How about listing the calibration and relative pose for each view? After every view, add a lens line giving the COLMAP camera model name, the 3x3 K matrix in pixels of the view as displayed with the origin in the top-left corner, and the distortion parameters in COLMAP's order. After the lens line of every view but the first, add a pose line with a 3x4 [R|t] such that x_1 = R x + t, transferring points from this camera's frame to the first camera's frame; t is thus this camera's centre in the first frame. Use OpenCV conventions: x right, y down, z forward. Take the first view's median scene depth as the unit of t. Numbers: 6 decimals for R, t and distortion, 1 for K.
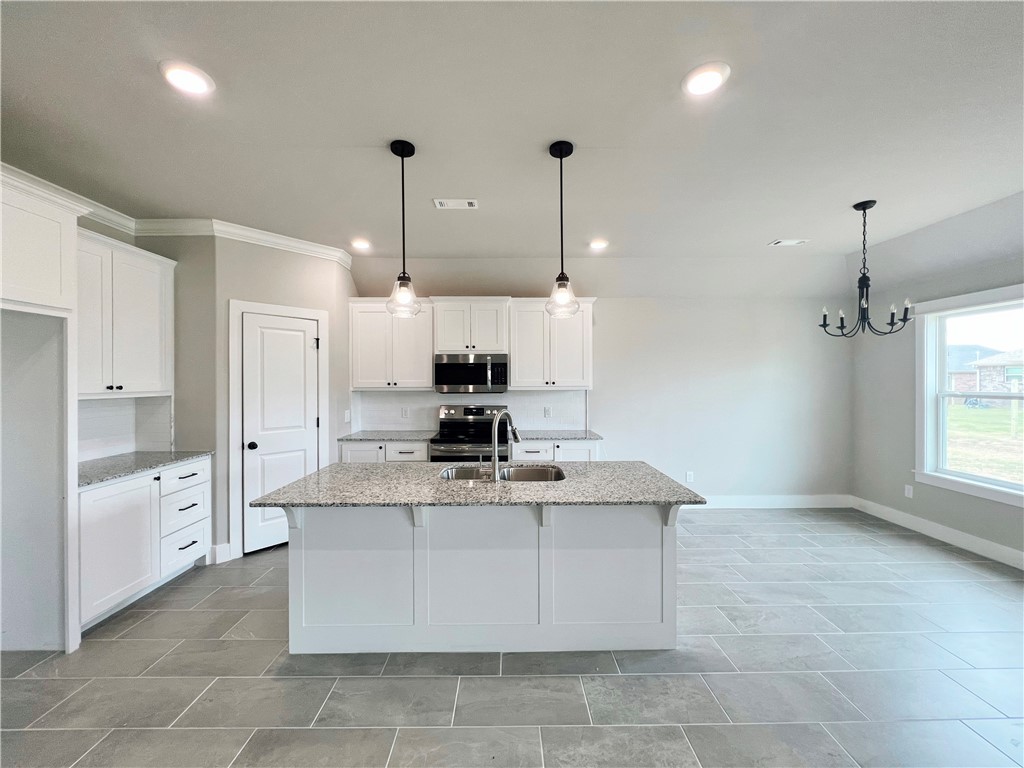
lens RADIAL K [[410.1, 0, 516.7], [0, 410.1, 381.5], [0, 0, 1]] dist [0.002363, 0.000113]
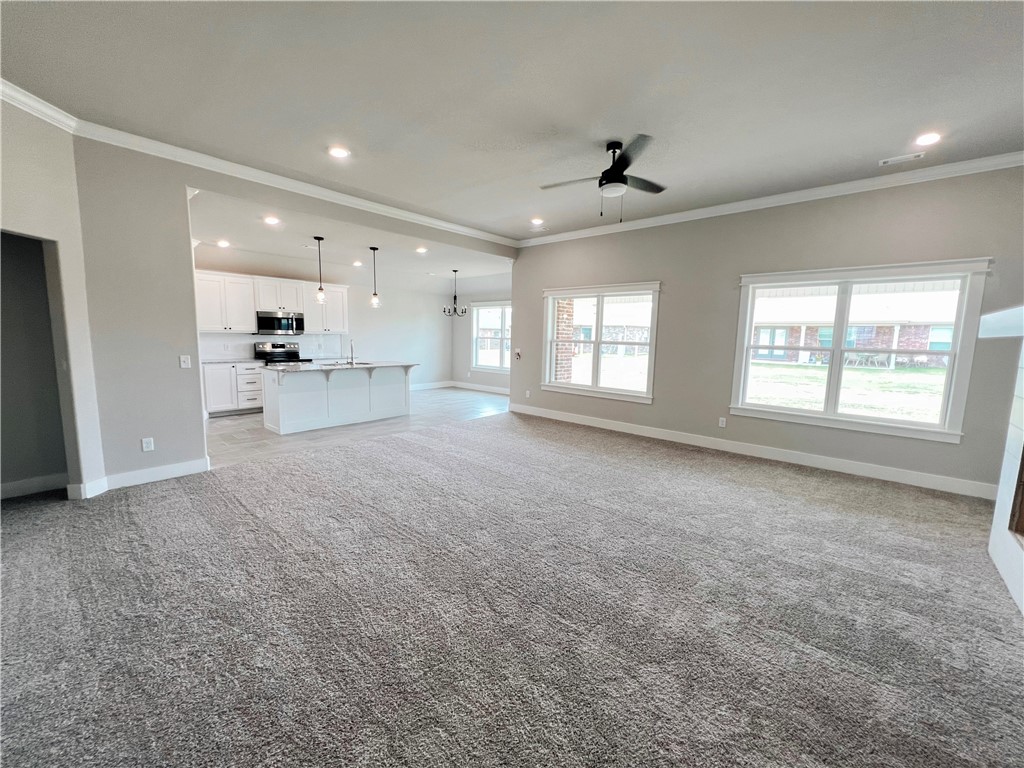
lens RADIAL K [[410.1, 0, 510.8], [0, 410.1, 385.7], [0, 0, 1]] dist [0.002363, 0.000113]
pose [[0.679678, -0.075148, 0.729651, -0.750200], [-0.014828, 0.993127, 0.116096, 0.026090], [-0.733361, -0.089727, 0.673893, -0.927524]]
